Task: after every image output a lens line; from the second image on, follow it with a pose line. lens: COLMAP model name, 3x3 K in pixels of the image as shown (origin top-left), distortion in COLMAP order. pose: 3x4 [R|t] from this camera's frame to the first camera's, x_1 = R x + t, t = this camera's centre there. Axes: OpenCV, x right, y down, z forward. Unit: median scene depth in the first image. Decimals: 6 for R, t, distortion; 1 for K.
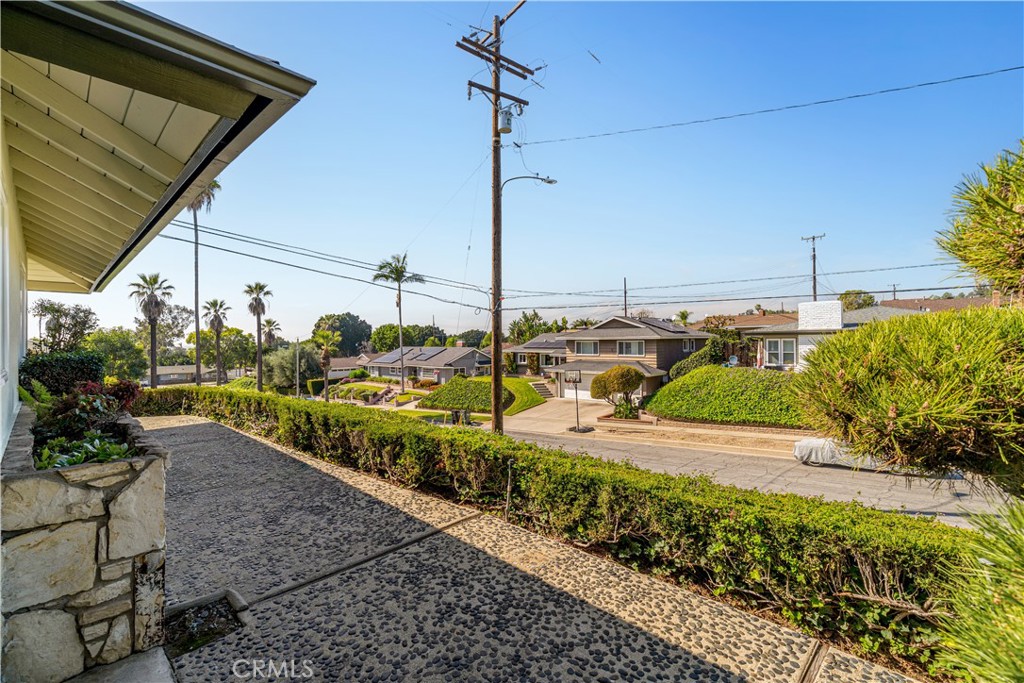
lens RADIAL K [[478.4, 0, 516.8], [0, 478.4, 333.7], [0, 0, 1]] dist [0.005759, 0.003082]
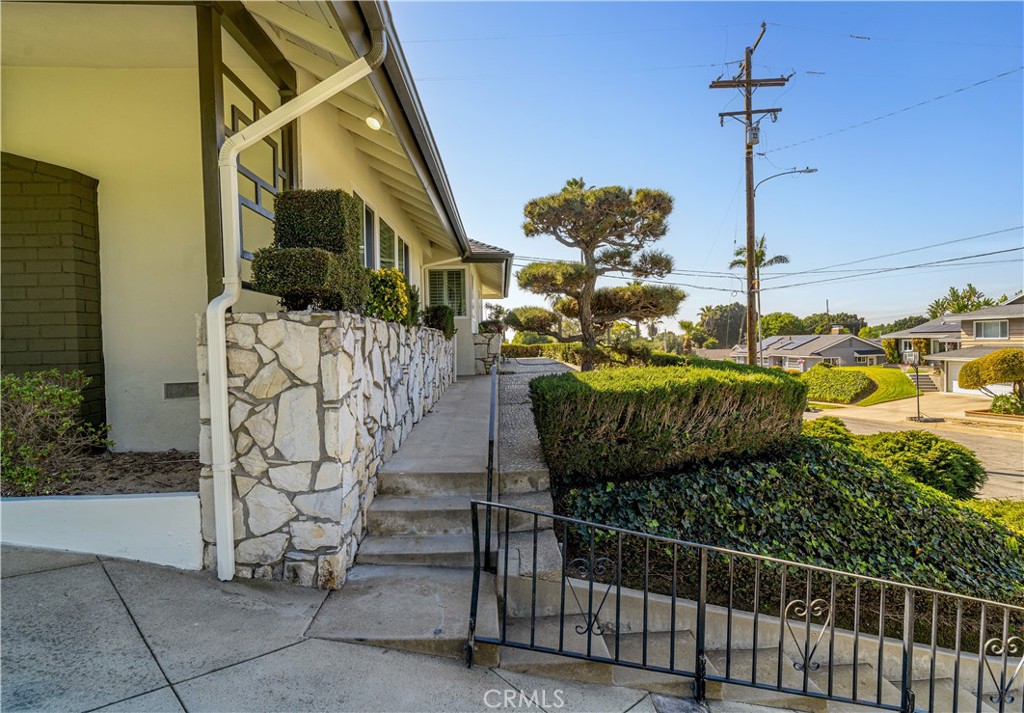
lens RADIAL K [[520.9, 0, 509.4], [0, 520.9, 354.3], [0, 0, 1]] dist [0.000633, 0.001377]
pose [[0.725331, 0.014173, -0.688254, 0.214241], [0.022704, 0.998752, 0.044494, 0.018084], [0.688026, -0.047899, 0.724104, -0.195929]]
